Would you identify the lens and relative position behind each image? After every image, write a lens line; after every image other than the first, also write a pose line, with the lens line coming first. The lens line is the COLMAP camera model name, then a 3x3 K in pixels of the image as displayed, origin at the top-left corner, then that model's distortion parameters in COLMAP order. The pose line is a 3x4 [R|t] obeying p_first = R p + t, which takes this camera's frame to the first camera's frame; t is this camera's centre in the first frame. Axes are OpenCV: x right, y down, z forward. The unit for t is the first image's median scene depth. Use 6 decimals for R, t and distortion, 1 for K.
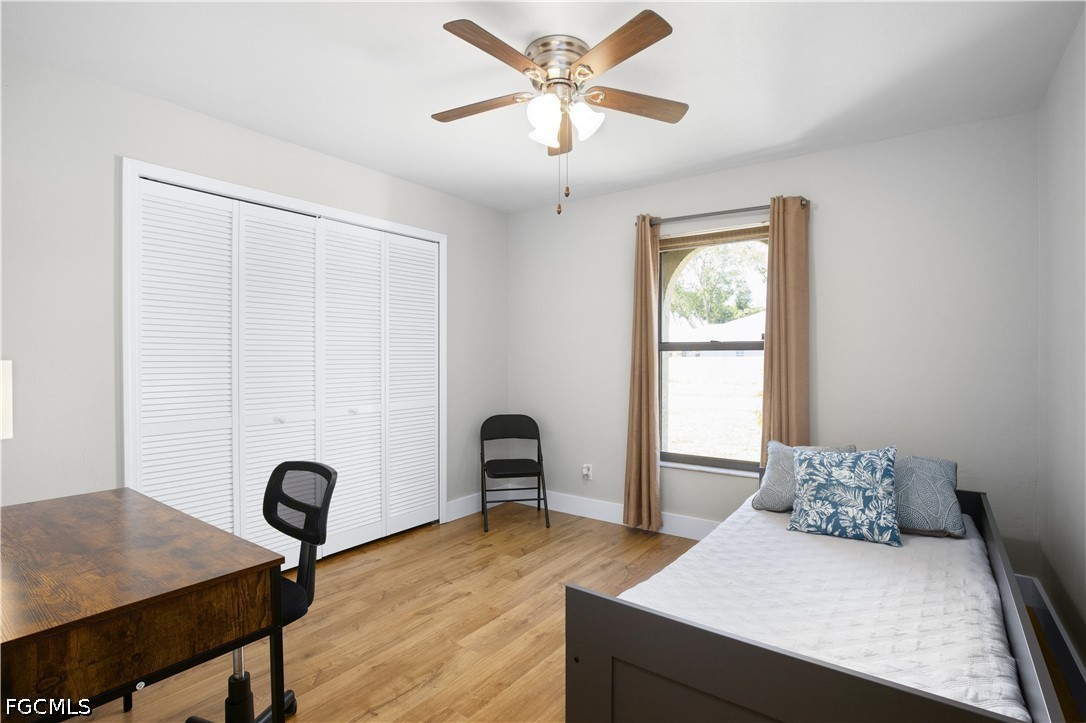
lens RADIAL K [[517.6, 0, 543.0], [0, 517.6, 361.5], [0, 0, 1]] dist [0.017787, -0.000134]
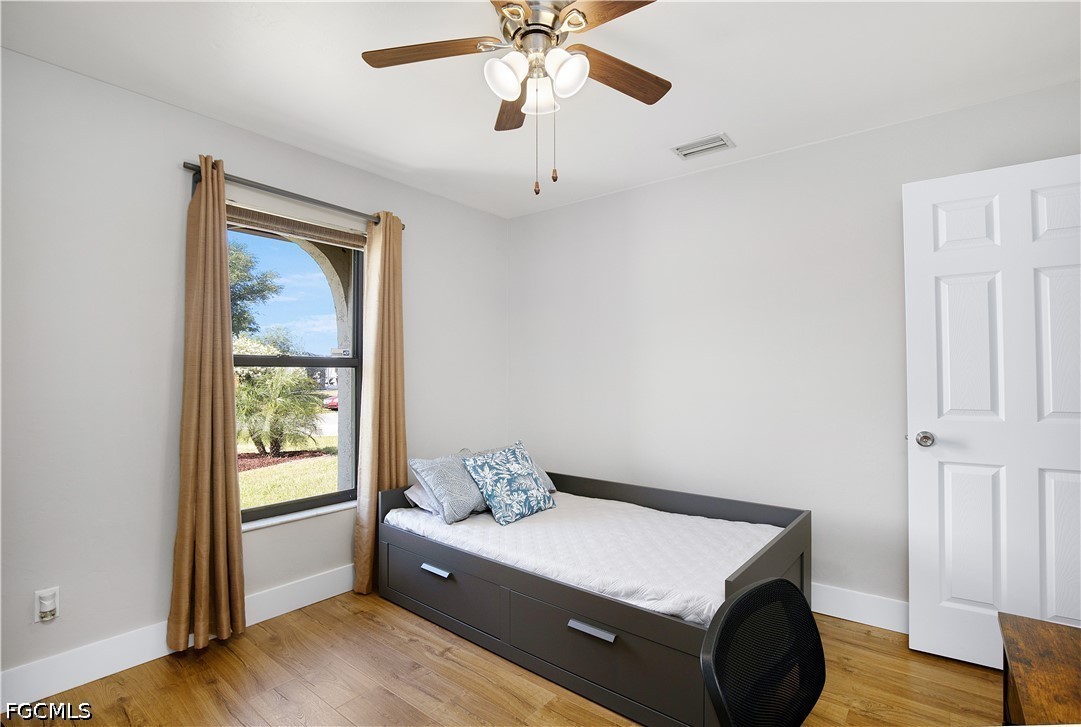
lens RADIAL K [[521.7, 0, 540.5], [0, 521.7, 363.5], [0, 0, 1]] dist [0.000498, -0.000017]
pose [[0.056596, 0.022928, 0.998134, -0.700570], [0.006971, 0.999703, -0.023359, -0.006777], [-0.998373, 0.008280, 0.056419, 0.874529]]
